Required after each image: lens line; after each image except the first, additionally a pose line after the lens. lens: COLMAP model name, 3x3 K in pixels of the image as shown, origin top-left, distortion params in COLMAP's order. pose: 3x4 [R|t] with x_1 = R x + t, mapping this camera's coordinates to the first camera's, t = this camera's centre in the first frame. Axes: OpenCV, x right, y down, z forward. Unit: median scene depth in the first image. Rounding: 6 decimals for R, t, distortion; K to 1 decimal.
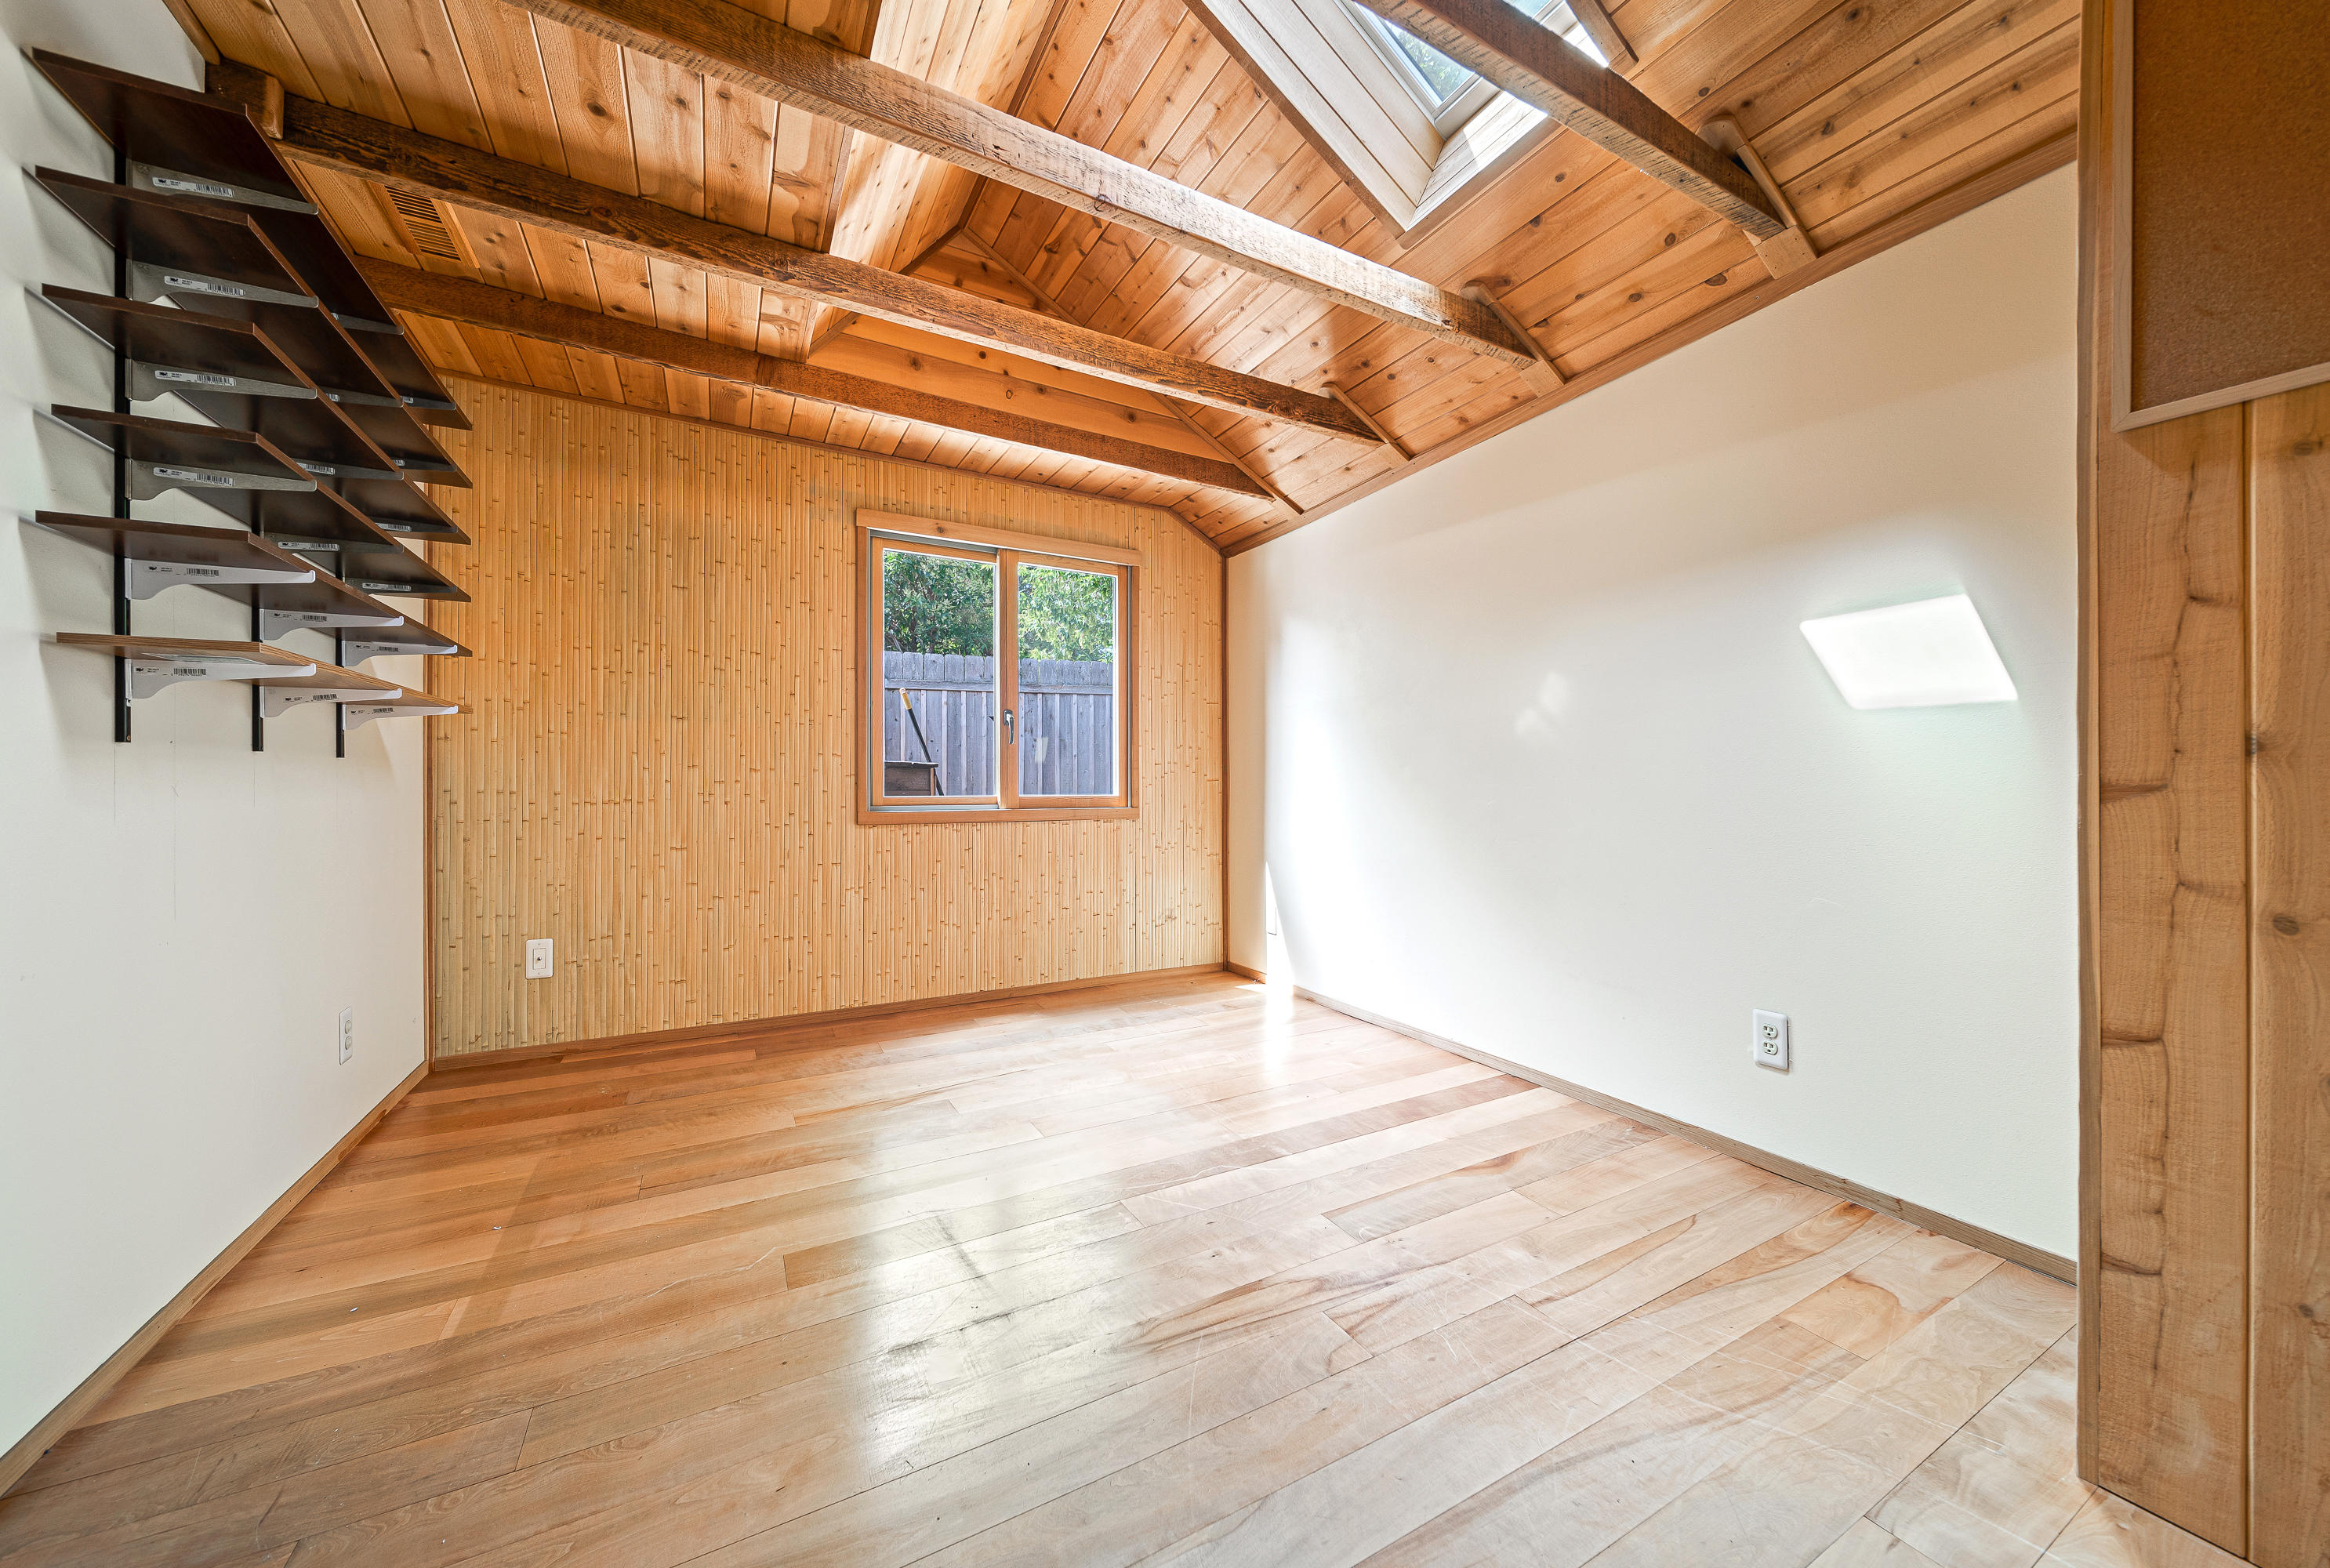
lens RADIAL K [[828.2, 0, 1180.3], [0, 828.2, 785.9], [0, 0, 1]] dist [-0.001047, -0.000004]
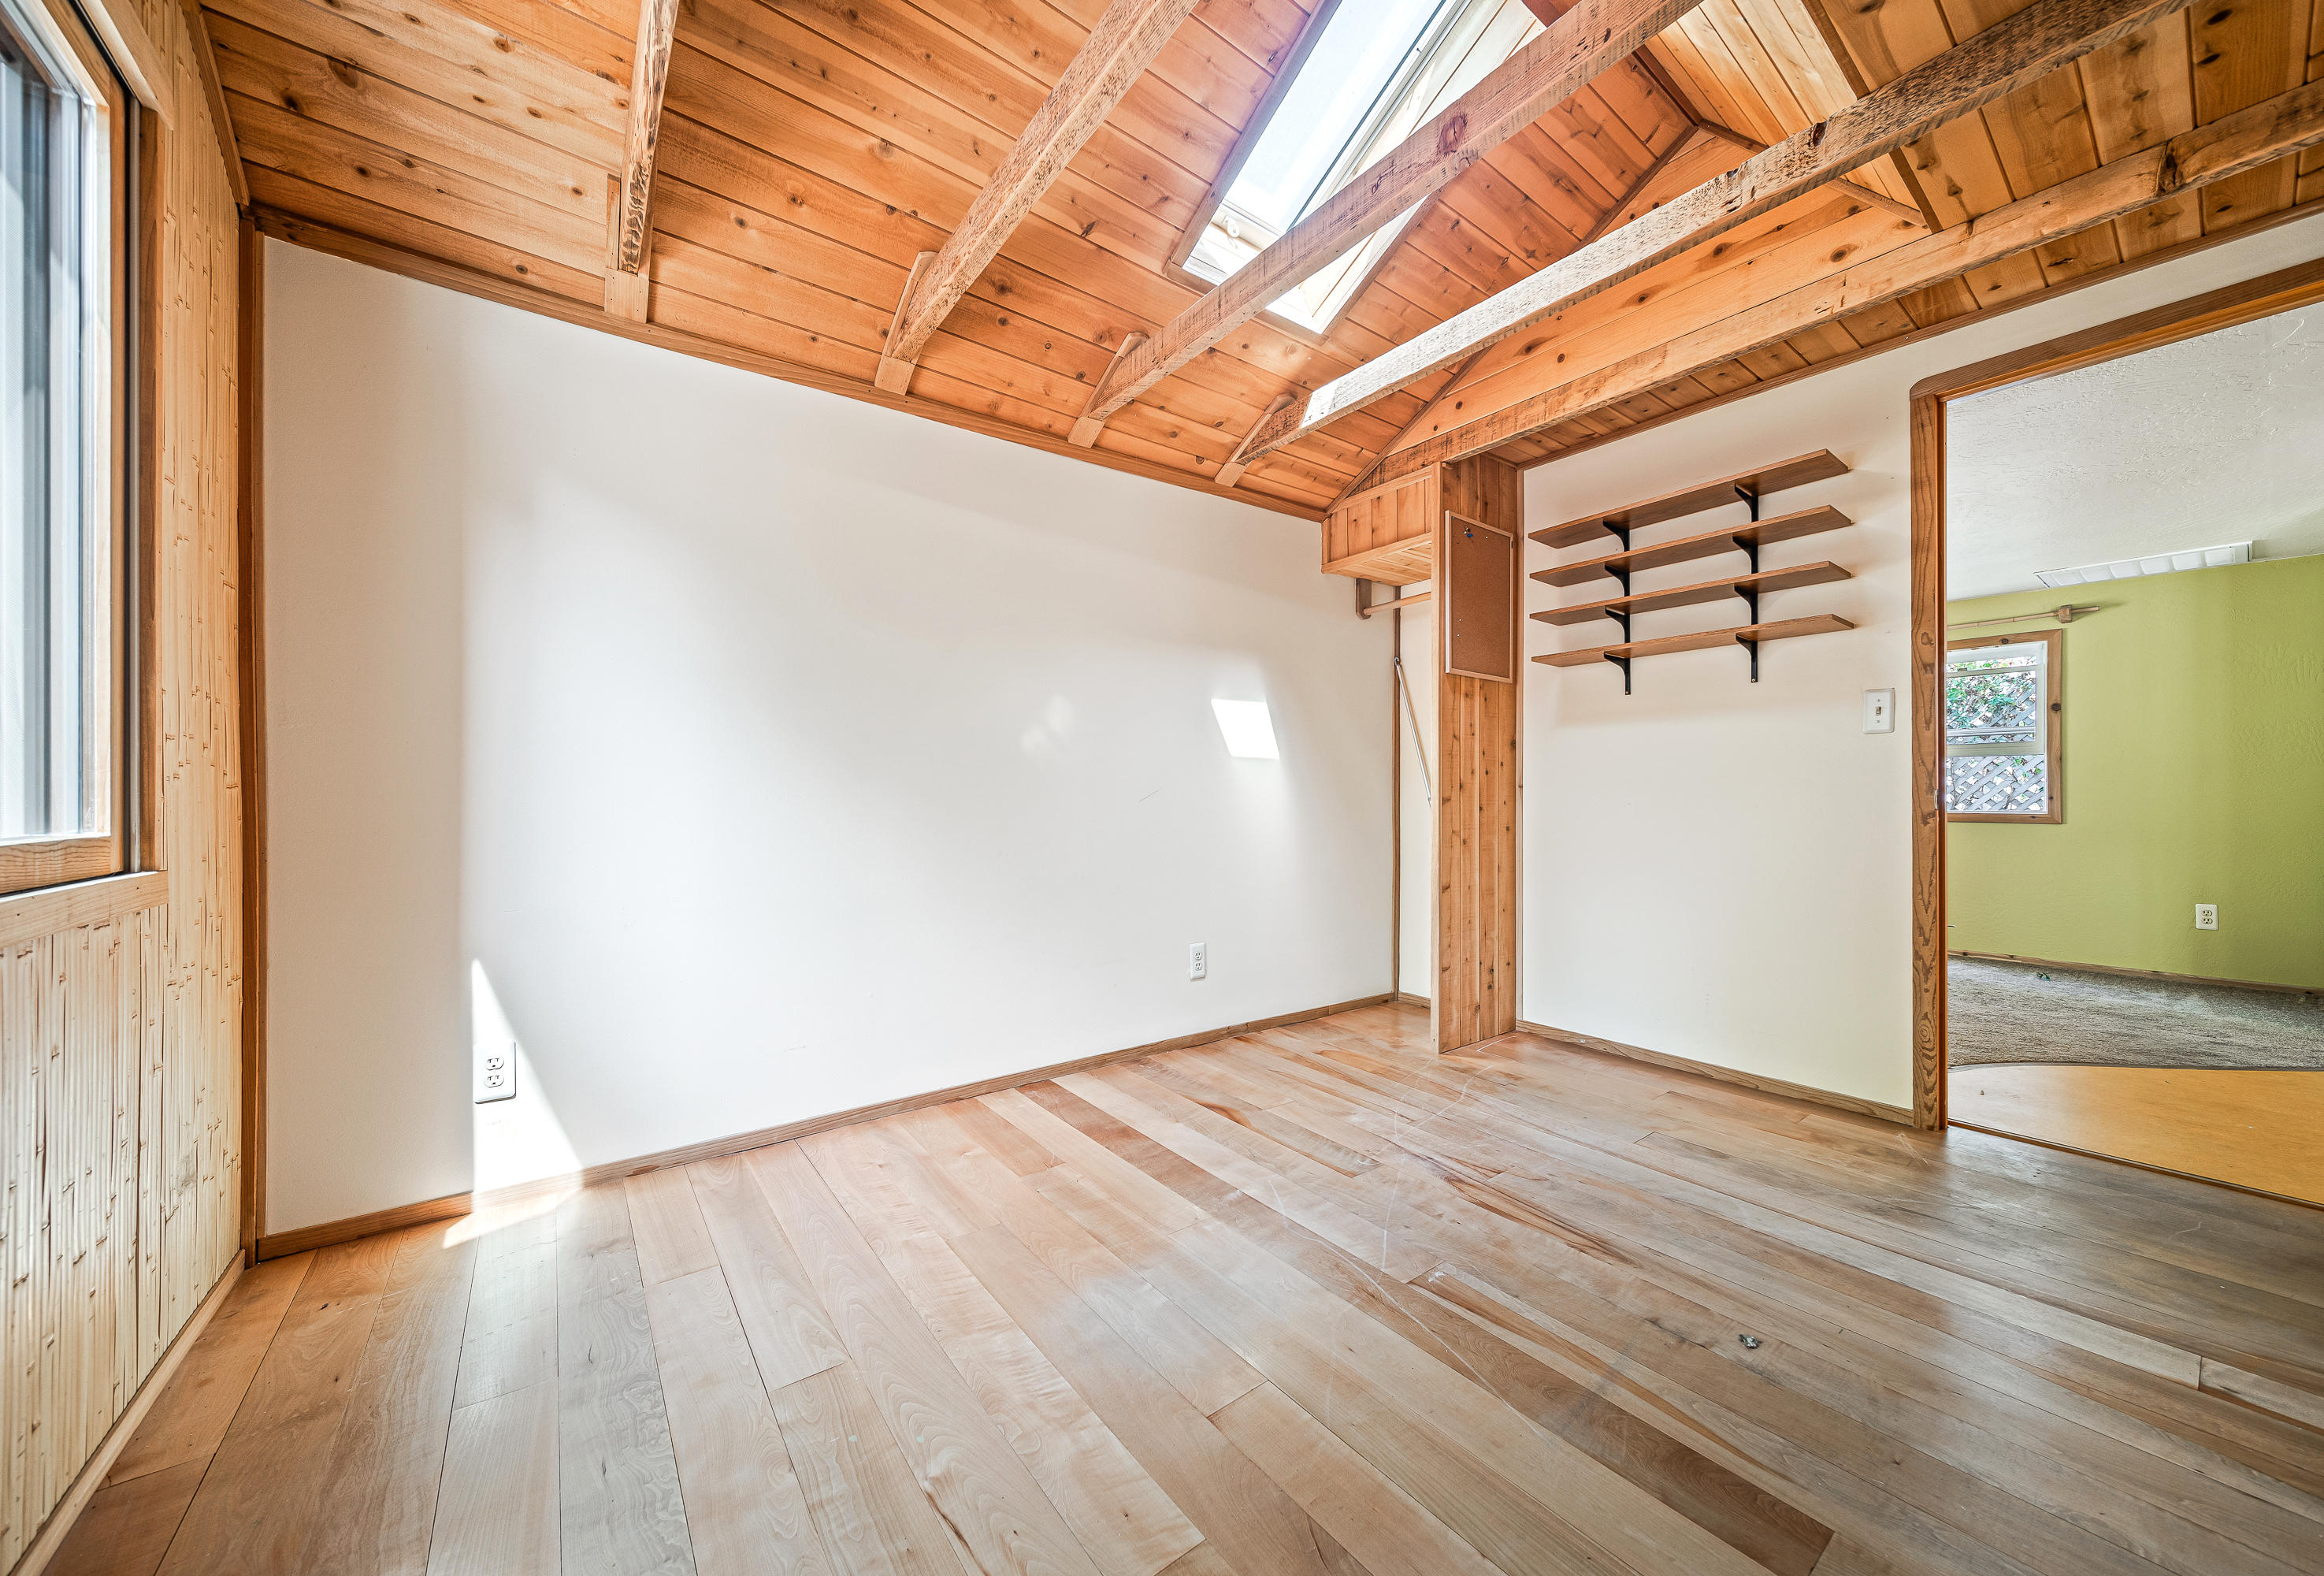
lens RADIAL K [[826.1, 0, 1183.2], [0, 826.1, 794.9], [0, 0, 1]] dist [-0.001047, -0.000004]
pose [[-0.148847, 0.001158, 0.988860, -0.808319], [-0.001529, 0.999998, -0.001401, -0.004822], [-0.988859, -0.001721, -0.148845, 1.234142]]
